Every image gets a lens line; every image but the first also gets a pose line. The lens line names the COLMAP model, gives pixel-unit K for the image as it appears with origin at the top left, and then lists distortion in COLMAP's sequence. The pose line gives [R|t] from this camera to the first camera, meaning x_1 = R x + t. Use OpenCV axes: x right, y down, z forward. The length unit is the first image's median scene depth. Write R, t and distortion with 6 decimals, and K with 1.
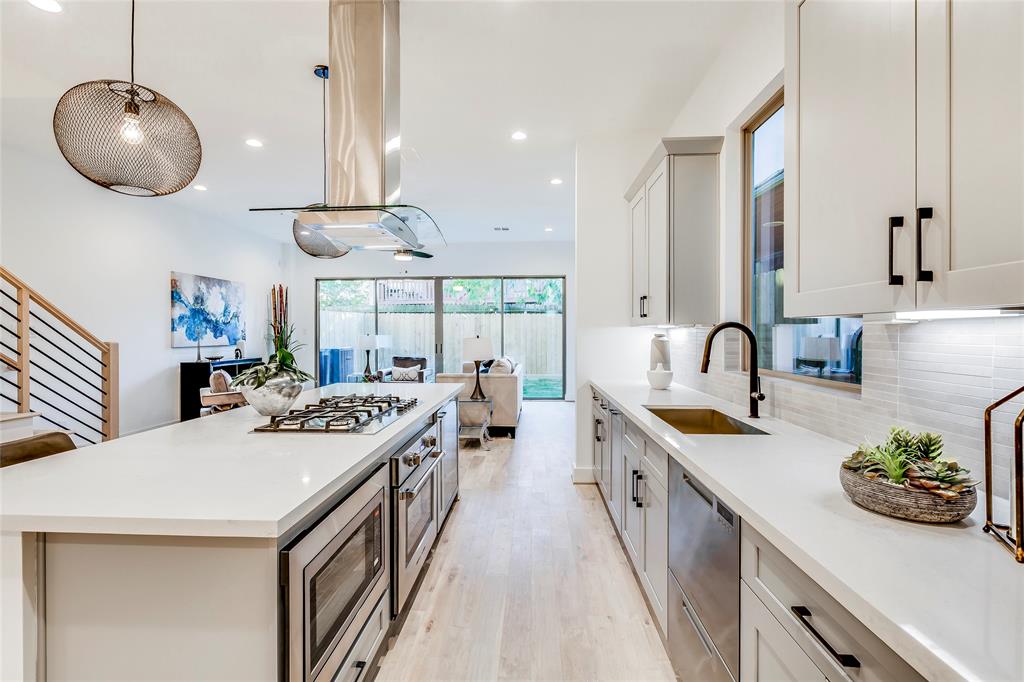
lens RADIAL K [[462.2, 0, 509.8], [0, 462.2, 331.4], [0, 0, 1]] dist [-0.001012, 0.000191]
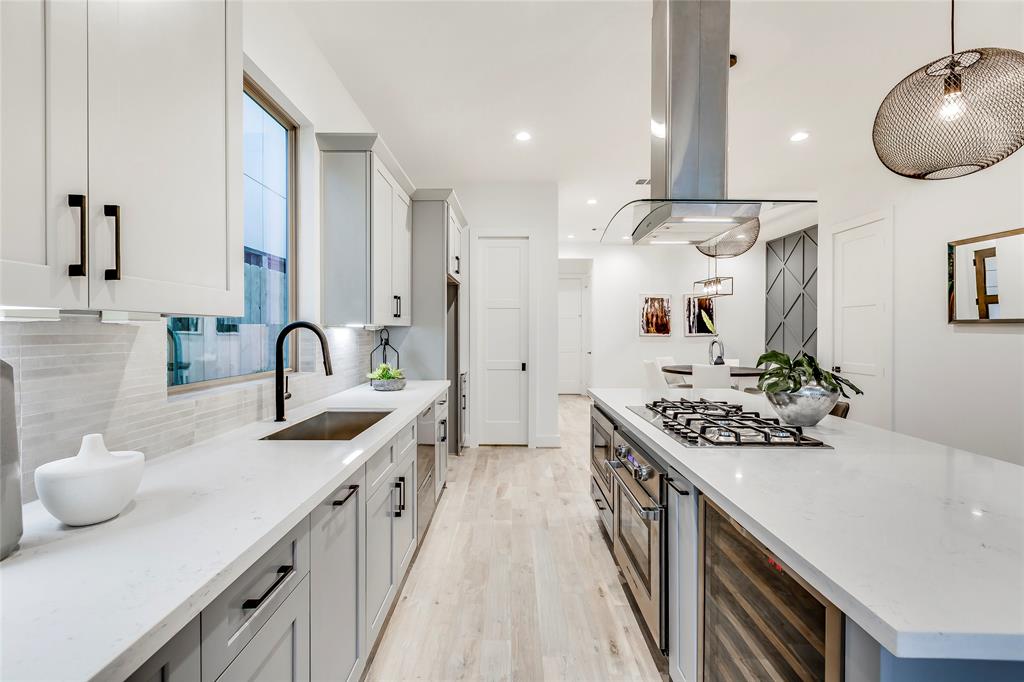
lens RADIAL K [[455.1, 0, 508.6], [0, 455.1, 333.6], [0, 0, 1]] dist [0.000764, -0.000011]
pose [[-0.999083, -0.001008, -0.042809, 0.033244], [-0.001151, 0.999994, 0.003309, 0.000026], [0.042806, 0.003355, -0.999078, 0.697186]]
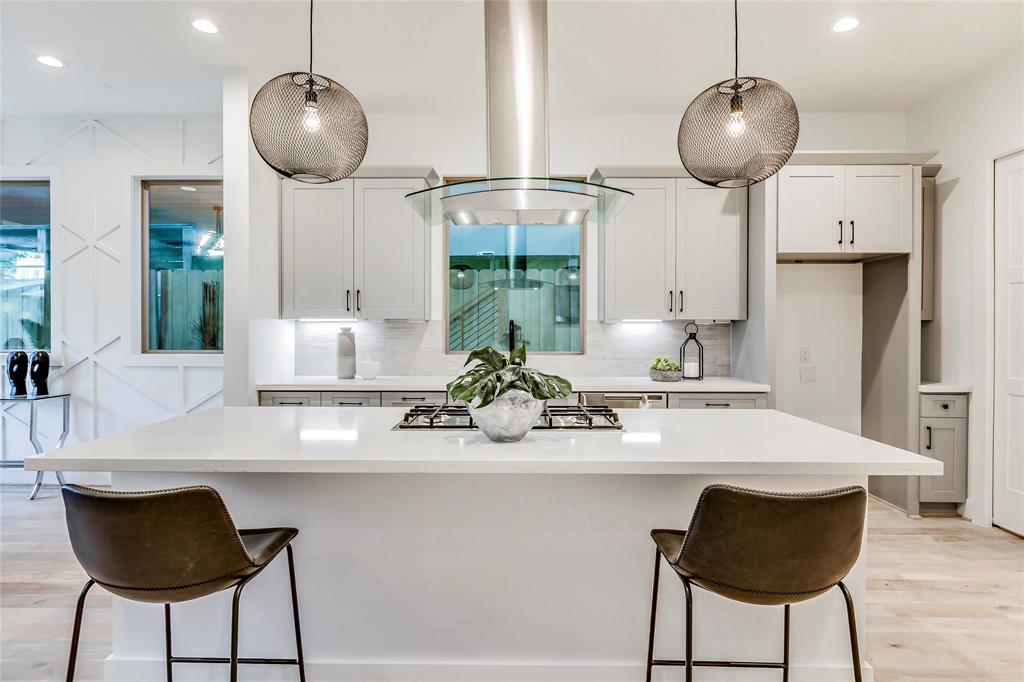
lens RADIAL K [[542.1, 0, 510.2], [0, 542.1, 332.0], [0, 0, 1]] dist [0.001972, -0.000397]
pose [[-0.041448, -0.004334, 0.999131, -0.497362], [-0.003927, 0.999984, 0.004175, 0.005318], [-0.999133, -0.003751, -0.041464, 0.385606]]
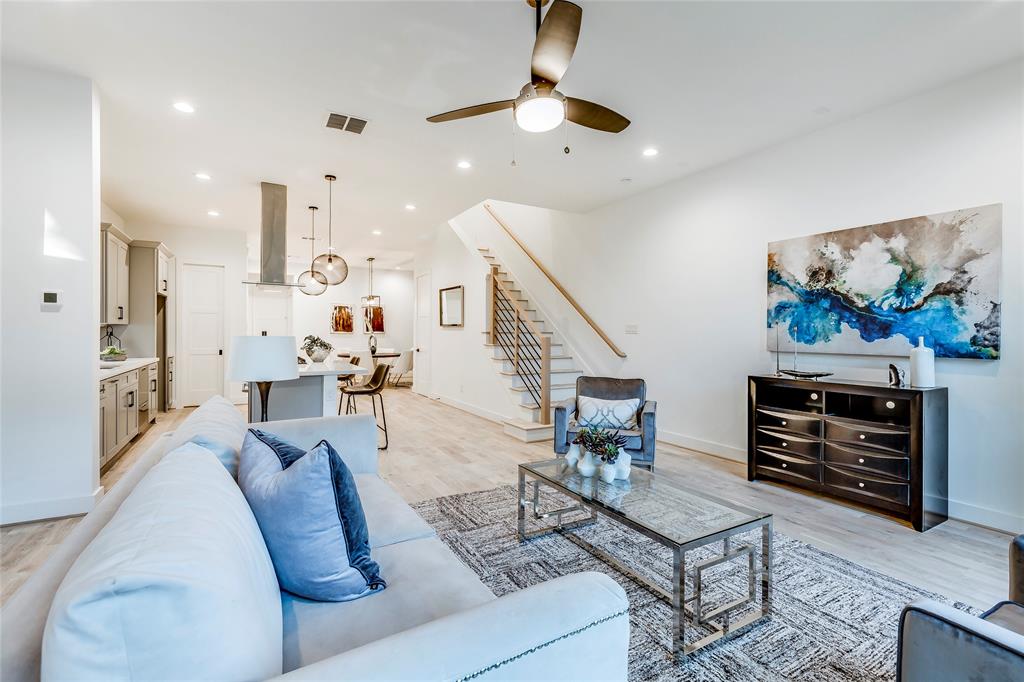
lens RADIAL K [[455.1, 0, 508.6], [0, 455.1, 333.6], [0, 0, 1]] dist [0.000764, -0.000011]
pose [[-0.841956, -0.001789, -0.539544, -0.022128], [-0.002827, 0.999995, 0.001095, 0.008388], [0.539539, 0.002447, -0.841957, 1.349630]]
